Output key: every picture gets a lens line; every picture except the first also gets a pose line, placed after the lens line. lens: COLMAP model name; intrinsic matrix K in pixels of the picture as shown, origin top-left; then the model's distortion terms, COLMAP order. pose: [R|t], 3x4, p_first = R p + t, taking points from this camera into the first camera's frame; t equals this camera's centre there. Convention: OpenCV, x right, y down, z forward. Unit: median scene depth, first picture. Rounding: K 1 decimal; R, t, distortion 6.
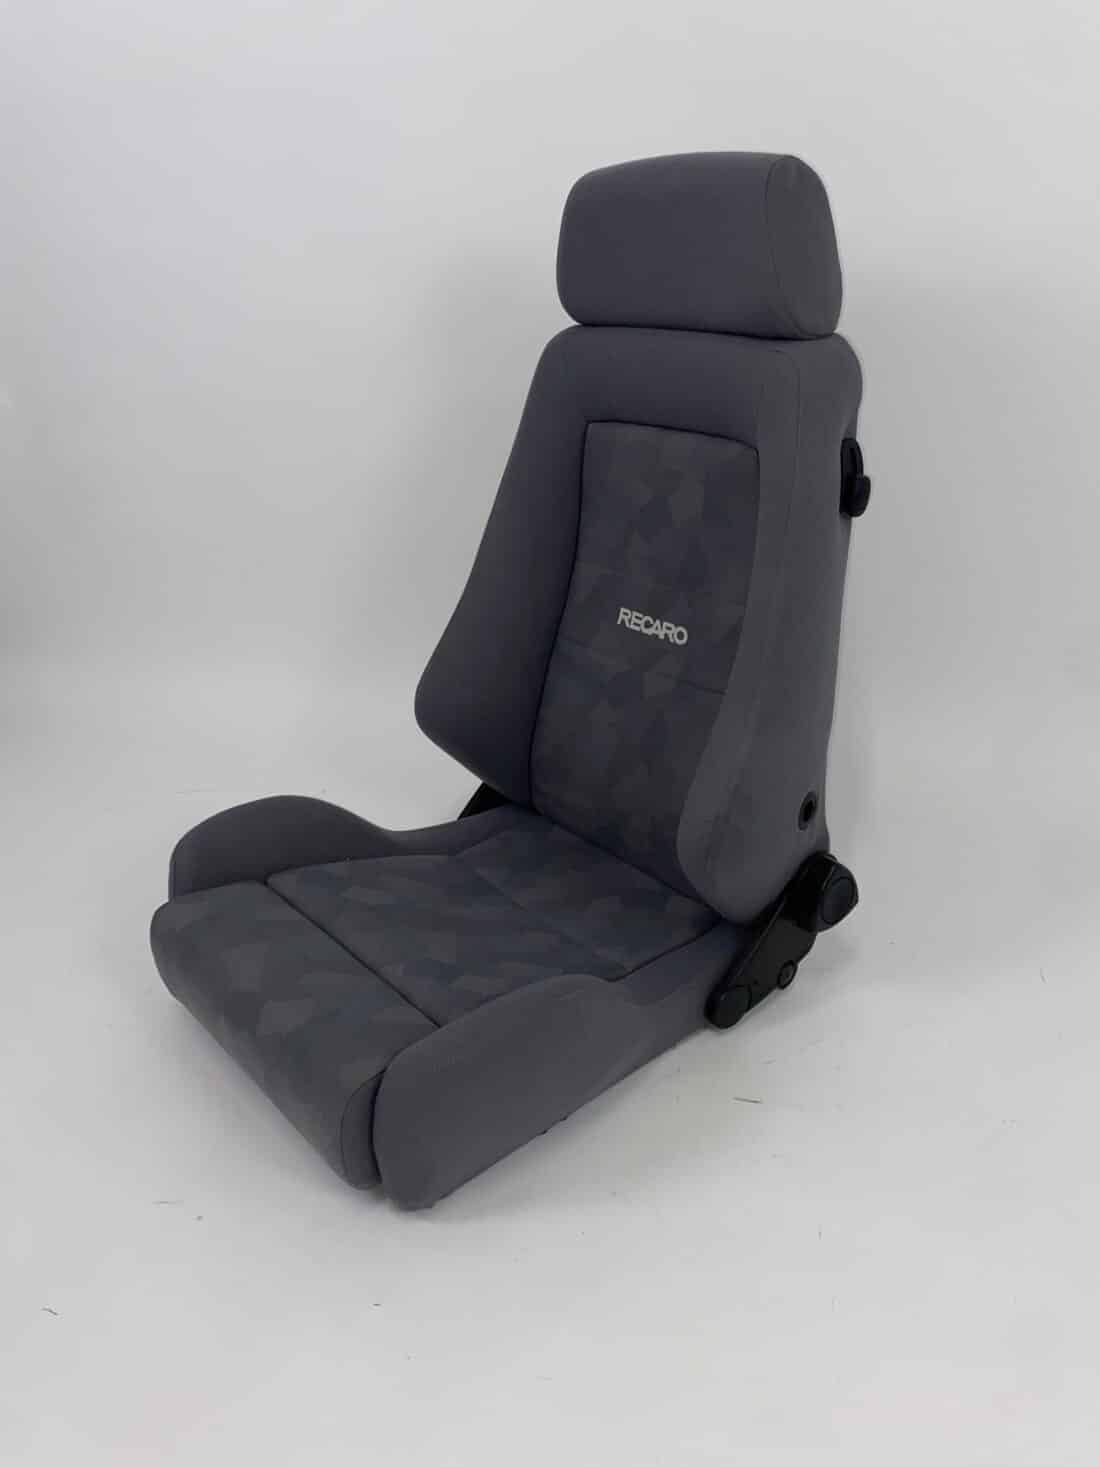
lens RADIAL K [[1083.5, 0, 550.0], [0, 1083.5, 733.5], [0, 0, 1]] dist [-0.000502, -0.002419]
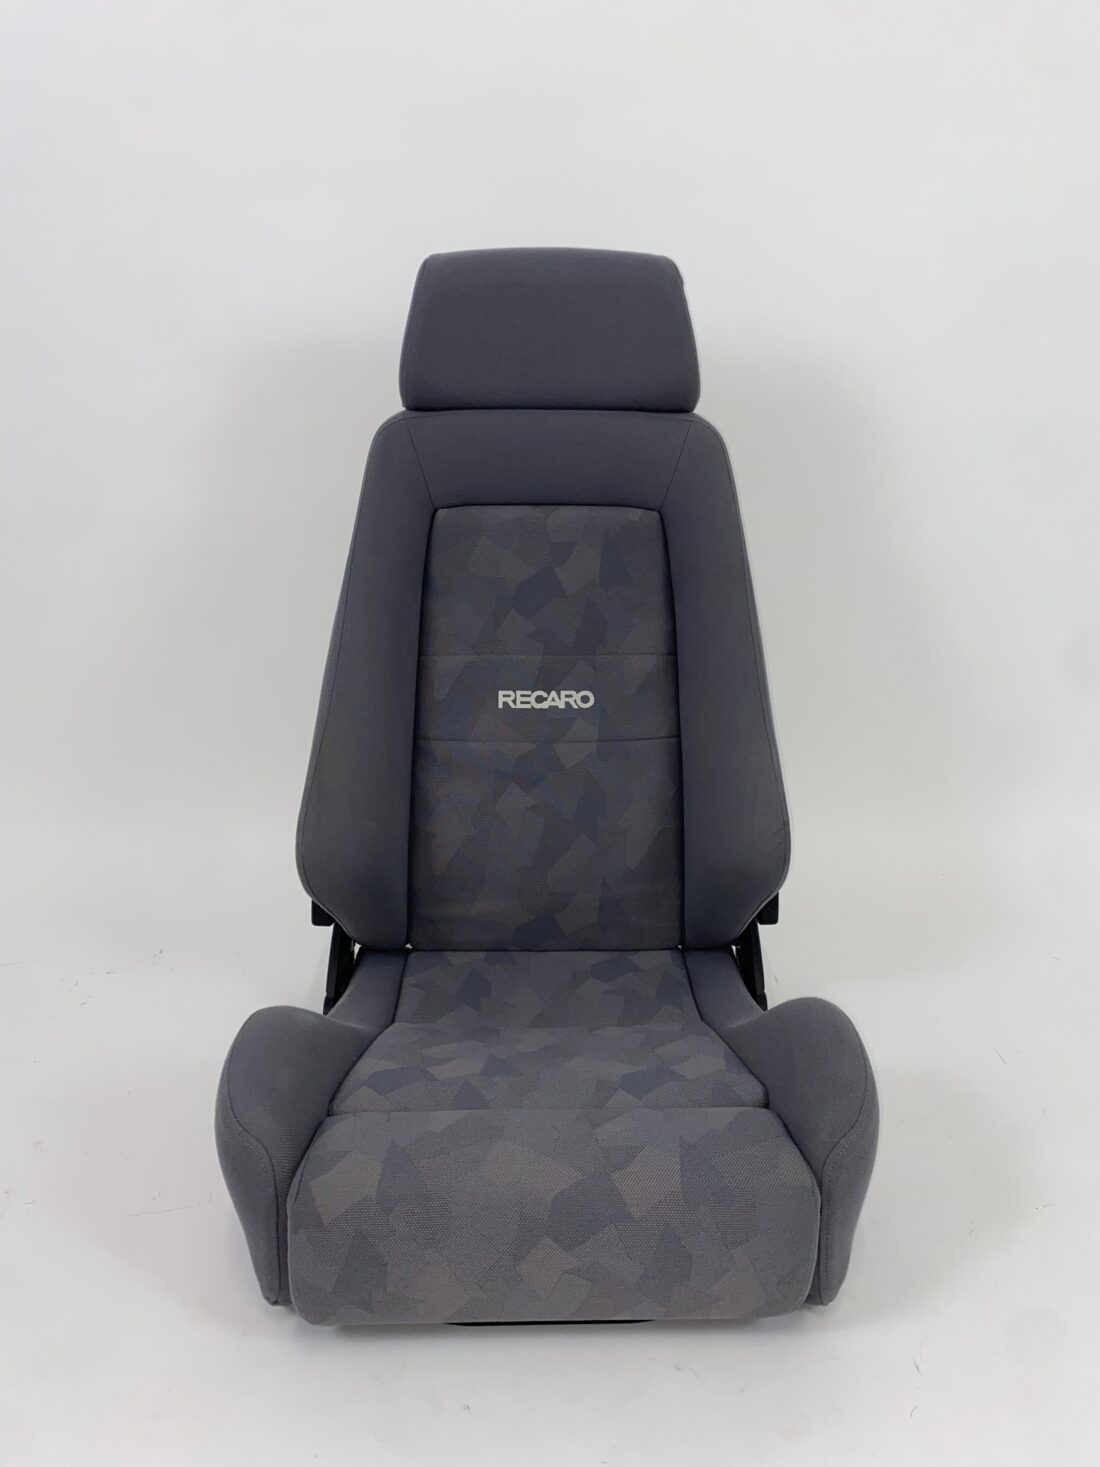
lens RADIAL K [[1083.5, 0, 550.0], [0, 1083.5, 733.5], [0, 0, 1]] dist [-0.000502, -0.002419]
pose [[0.651304, -0.206161, 0.730275, -0.643174], [0.302931, 0.953012, -0.001132, -0.067244], [-0.695727, 0.221960, 0.683152, 0.324198]]
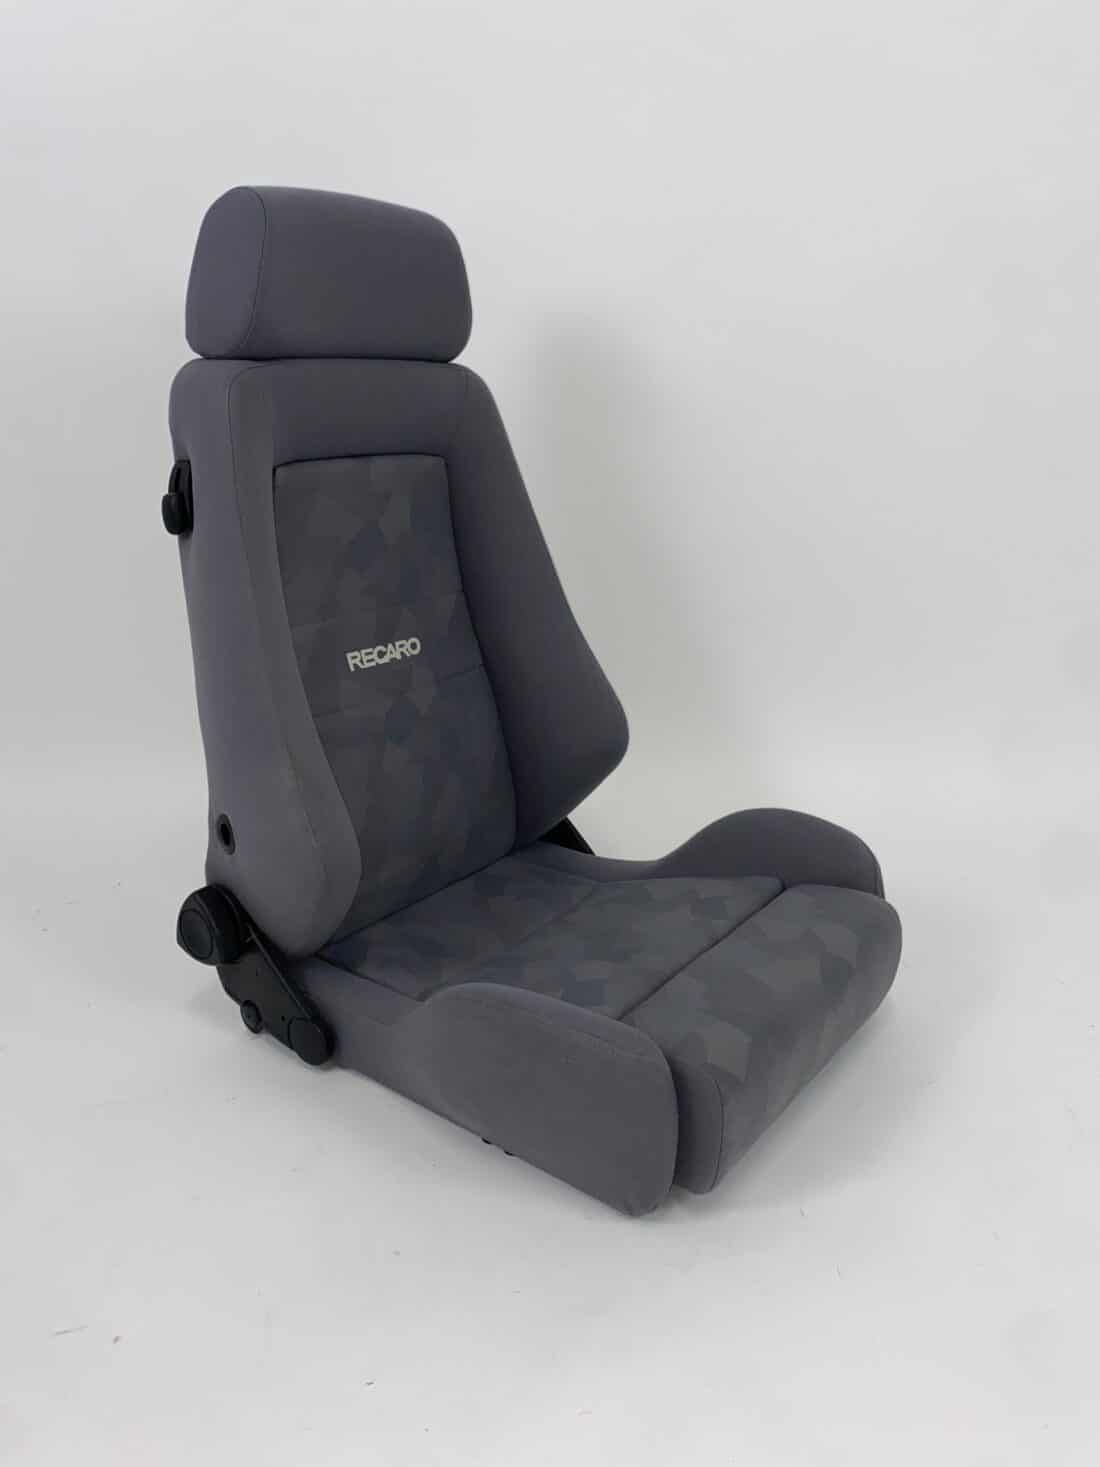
lens RADIAL K [[1083.5, 0, 550.0], [0, 1083.5, 733.5], [0, 0, 1]] dist [-0.000502, -0.002419]
pose [[-0.184796, -0.330173, 0.925654, -0.884292], [0.368259, 0.849989, 0.376702, -0.357718], [-0.911173, 0.410493, -0.035485, 0.933512]]
